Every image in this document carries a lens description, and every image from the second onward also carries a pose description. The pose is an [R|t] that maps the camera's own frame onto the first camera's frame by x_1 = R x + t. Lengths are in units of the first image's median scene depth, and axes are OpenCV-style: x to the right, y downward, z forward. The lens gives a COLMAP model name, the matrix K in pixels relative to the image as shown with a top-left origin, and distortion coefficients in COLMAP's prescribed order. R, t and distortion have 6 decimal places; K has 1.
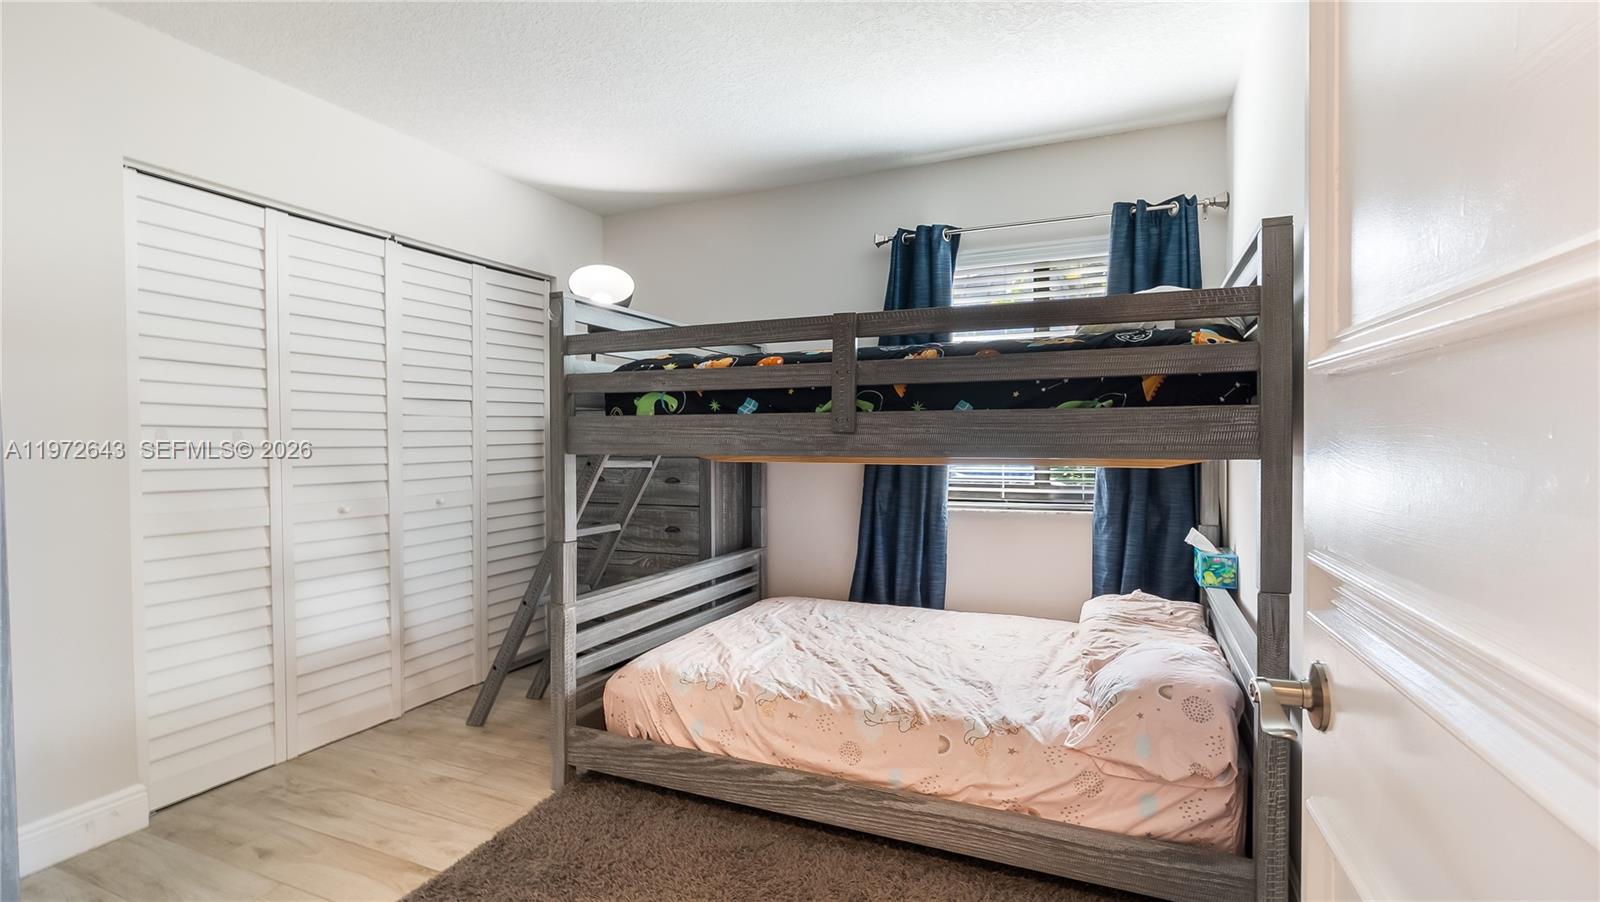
lens RADIAL K [[740.4, 0, 805.5], [0, 740.4, 427.6], [0, 0, 1]] dist [-0.006049, -0.000428]
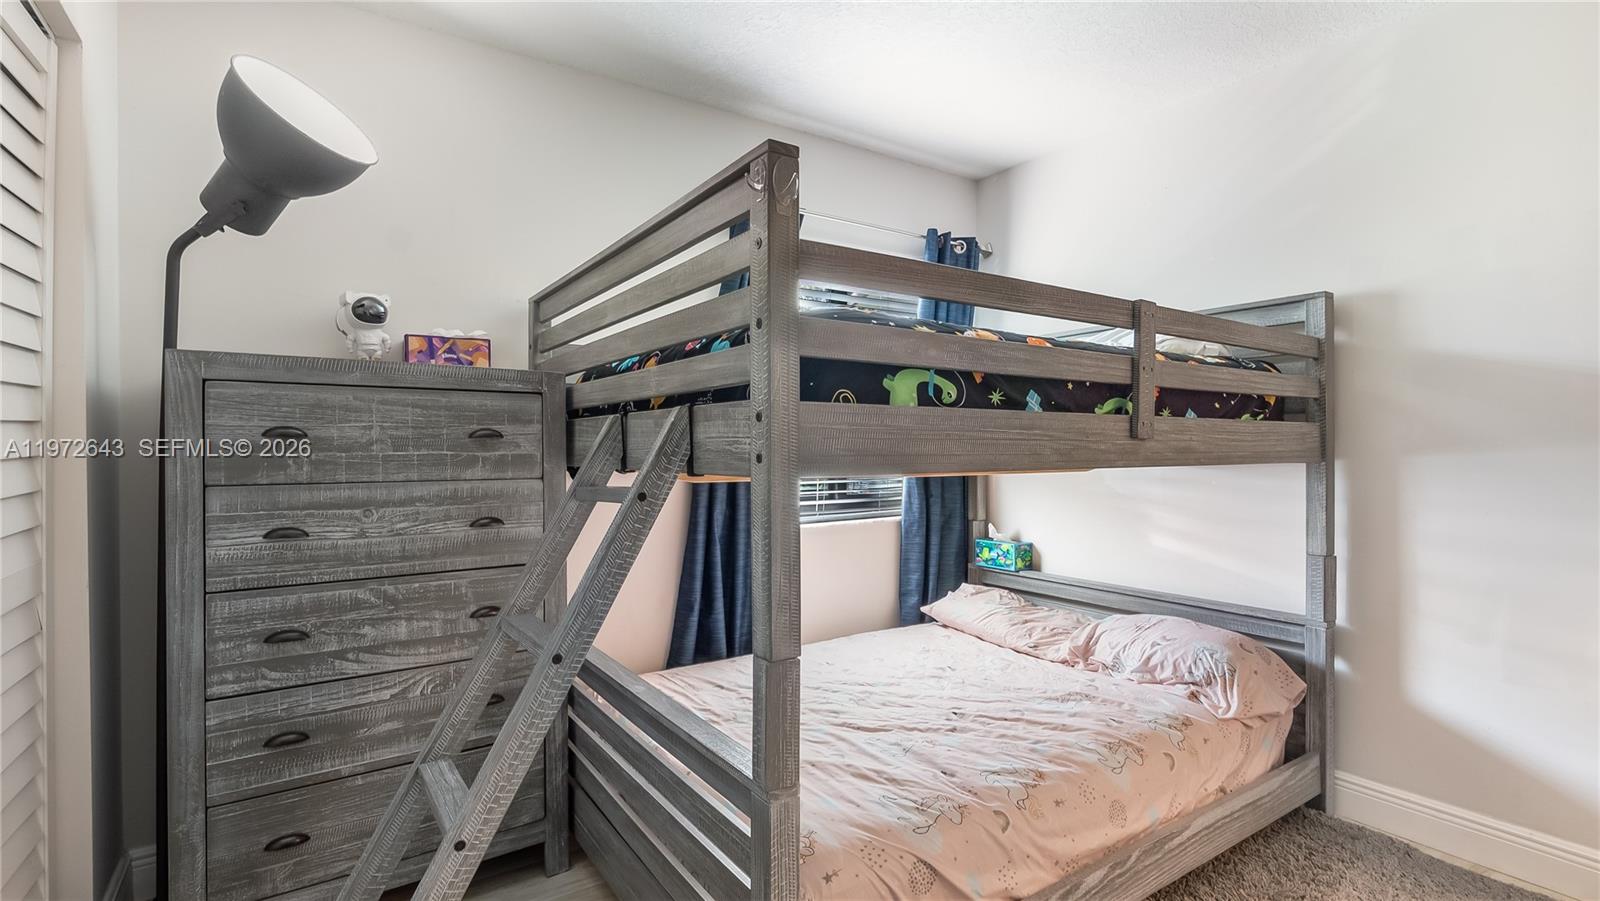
lens RADIAL K [[740.4, 0, 805.5], [0, 740.4, 427.1], [0, 0, 1]] dist [-0.006049, -0.000428]
pose [[0.534655, 0.025103, 0.844697, -0.766438], [-0.013344, 0.999685, -0.021263, 0.014314], [-0.844965, 0.000096, 0.534822, 0.752458]]
